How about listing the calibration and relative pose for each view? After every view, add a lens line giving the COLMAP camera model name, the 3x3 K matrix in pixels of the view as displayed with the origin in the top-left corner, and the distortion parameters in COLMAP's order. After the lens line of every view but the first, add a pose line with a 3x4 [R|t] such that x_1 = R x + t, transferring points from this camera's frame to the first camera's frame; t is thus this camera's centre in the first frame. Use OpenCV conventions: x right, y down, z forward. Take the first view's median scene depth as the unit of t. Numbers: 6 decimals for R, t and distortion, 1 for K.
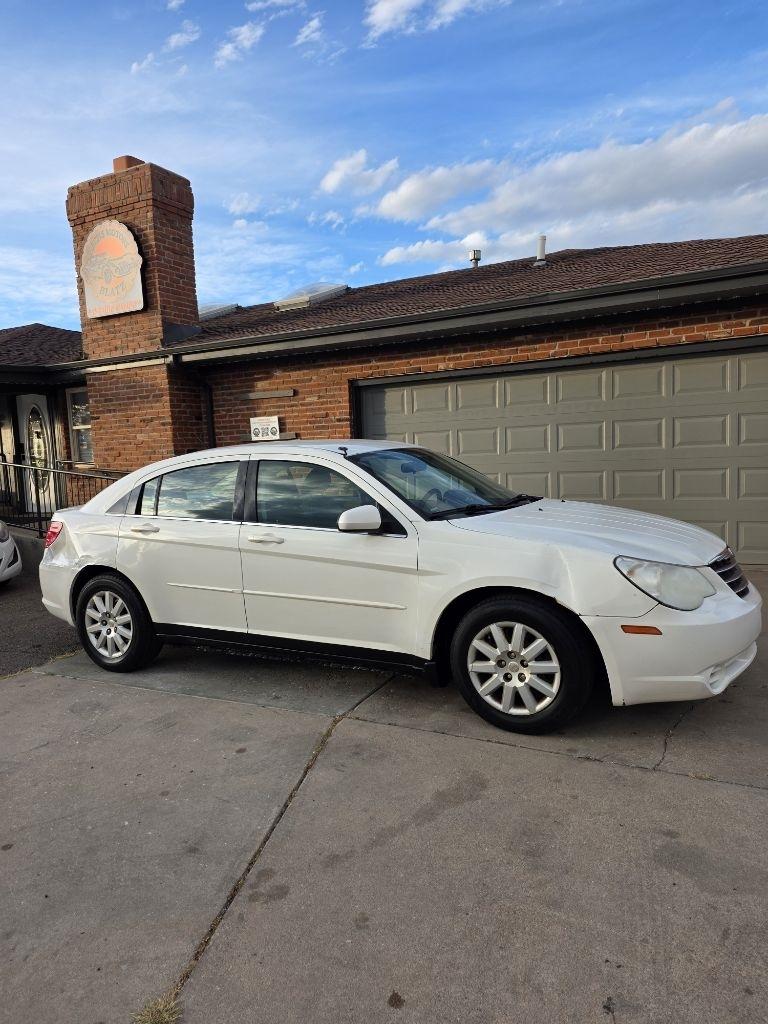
lens RADIAL K [[679.8, 0, 376.0], [0, 679.8, 518.4], [0, 0, 1]] dist [0.079681, -0.083104]
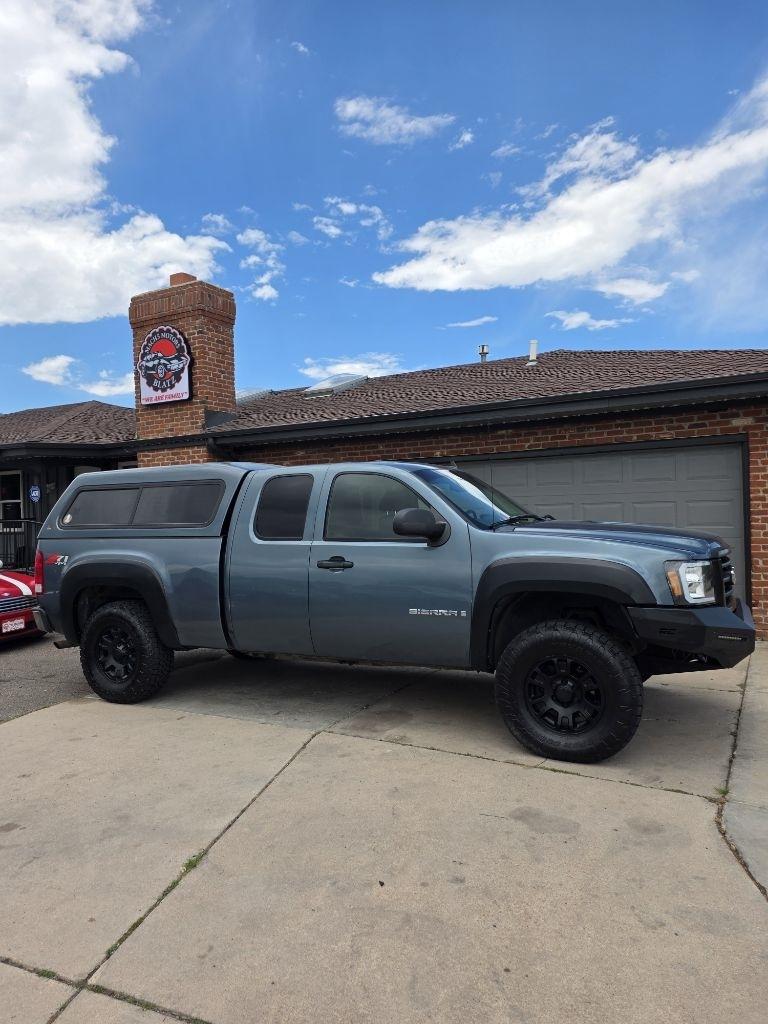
lens RADIAL K [[679.8, 0, 383.9], [0, 679.8, 520.6], [0, 0, 1]] dist [0.079681, -0.083104]
pose [[0.999069, 0.022106, -0.037051, 0.043386], [-0.025353, 0.995656, -0.089588, 0.000055], [0.034910, 0.090444, 0.995289, -0.136556]]
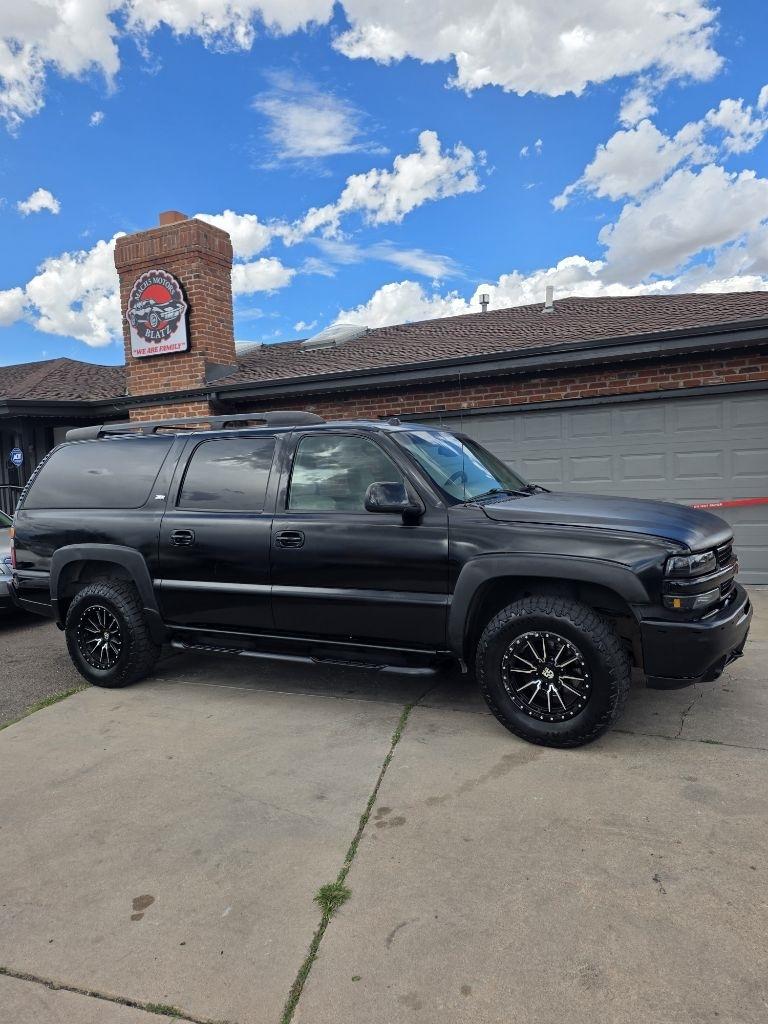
lens RADIAL K [[679.8, 0, 389.9], [0, 679.8, 521.4], [0, 0, 1]] dist [0.079681, -0.083104]
pose [[0.999625, 0.000599, 0.027373, -0.047285], [0.000371, 0.999372, -0.035422, 0.004179], [-0.027377, 0.035419, 0.998997, -0.080853]]
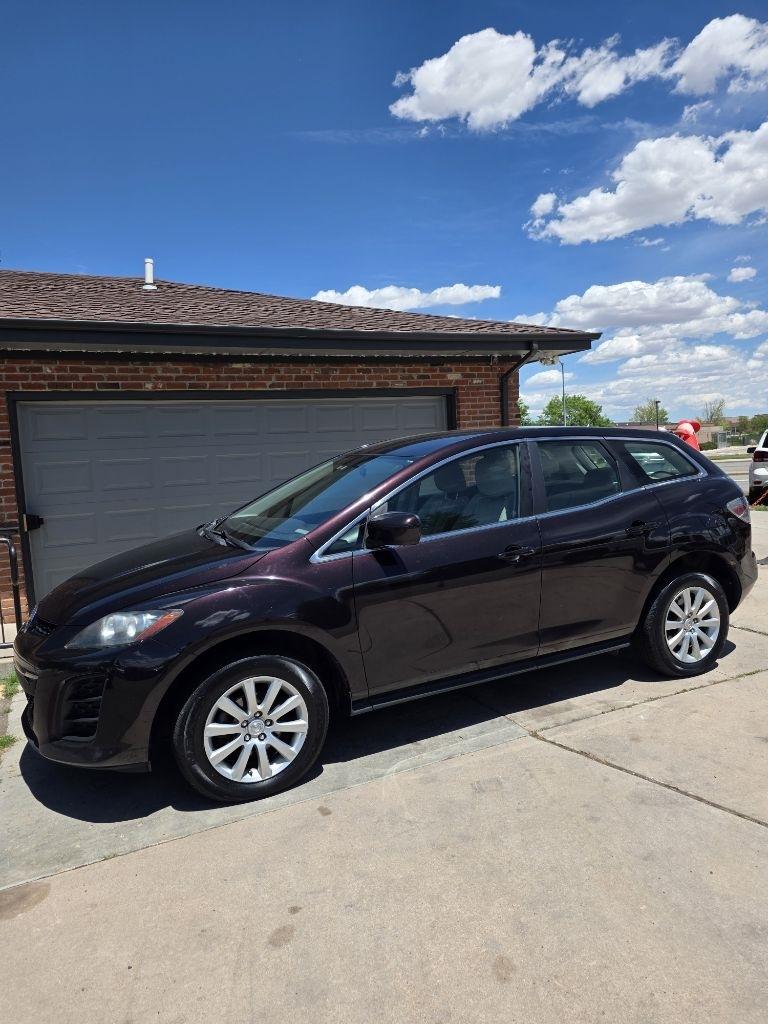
lens RADIAL K [[679.8, 0, 390.2], [0, 679.8, 508.5], [0, 0, 1]] dist [0.079681, -0.083104]
pose [[0.602690, -0.052777, 0.796228, -0.371107], [0.107842, 0.994043, -0.015741, -0.015919], [-0.790654, 0.095354, 0.604792, 0.205572]]
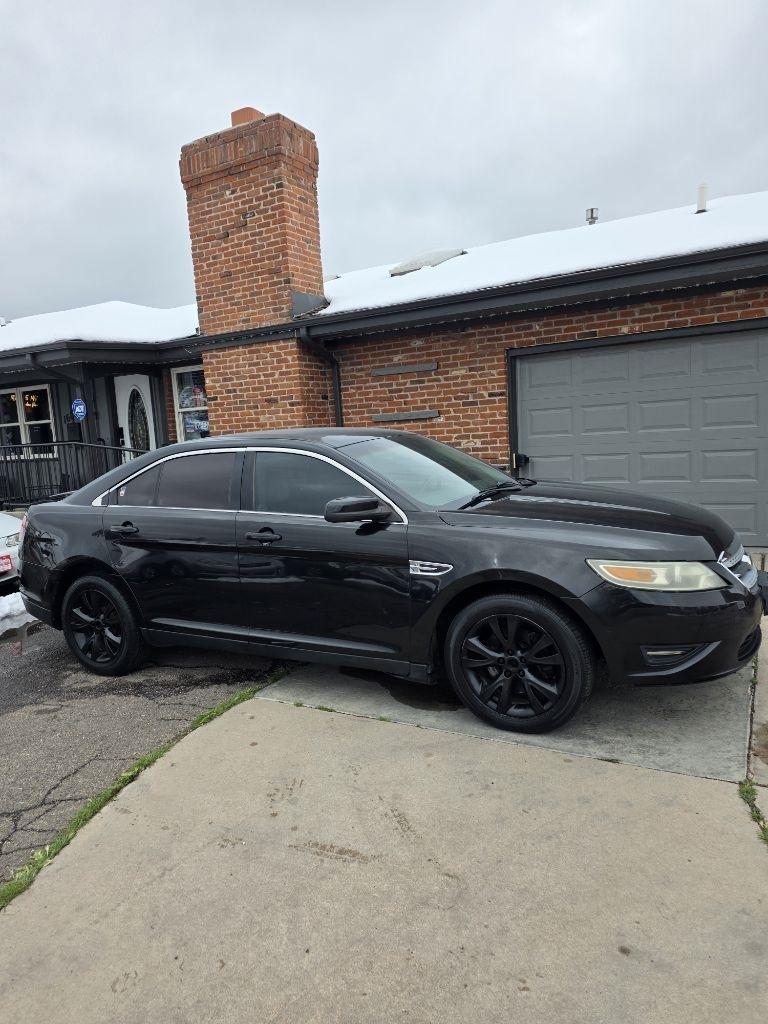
lens RADIAL K [[679.8, 0, 375.8], [0, 679.8, 513.1], [0, 0, 1]] dist [0.079681, -0.083104]
pose [[0.999010, -0.009976, -0.043351, -0.160362], [0.010864, 0.999735, 0.020287, -0.008690], [0.043137, -0.020738, 0.998854, 0.090544]]
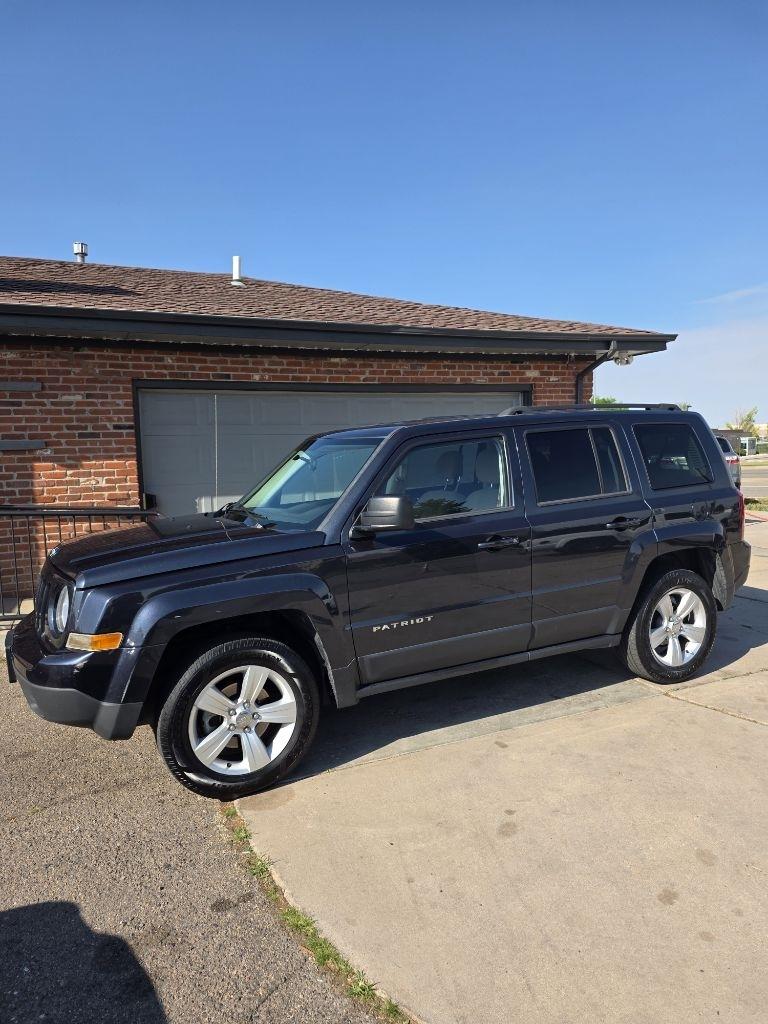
lens RADIAL K [[679.8, 0, 389.6], [0, 679.8, 521.0], [0, 0, 1]] dist [0.079681, -0.083104]
pose [[0.625209, -0.051661, 0.778746, -0.461814], [0.081244, 0.996694, 0.000894, -0.009730], [-0.776218, 0.062710, 0.627339, 0.243837]]
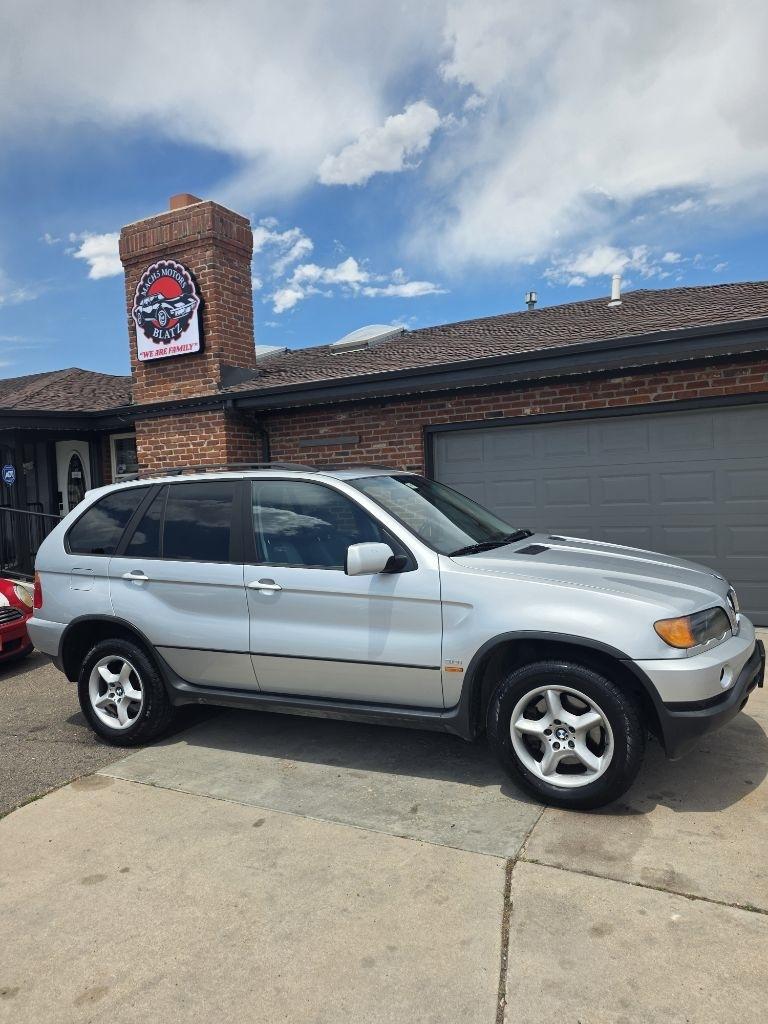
lens RADIAL K [[679.8, 0, 390.7], [0, 679.8, 521.3], [0, 0, 1]] dist [0.079681, -0.083104]
pose [[0.999994, 0.000304, -0.003473, -0.073053], [-0.000506, 0.998296, -0.058353, -0.017514], [0.003450, 0.058354, 0.998290, 0.076869]]
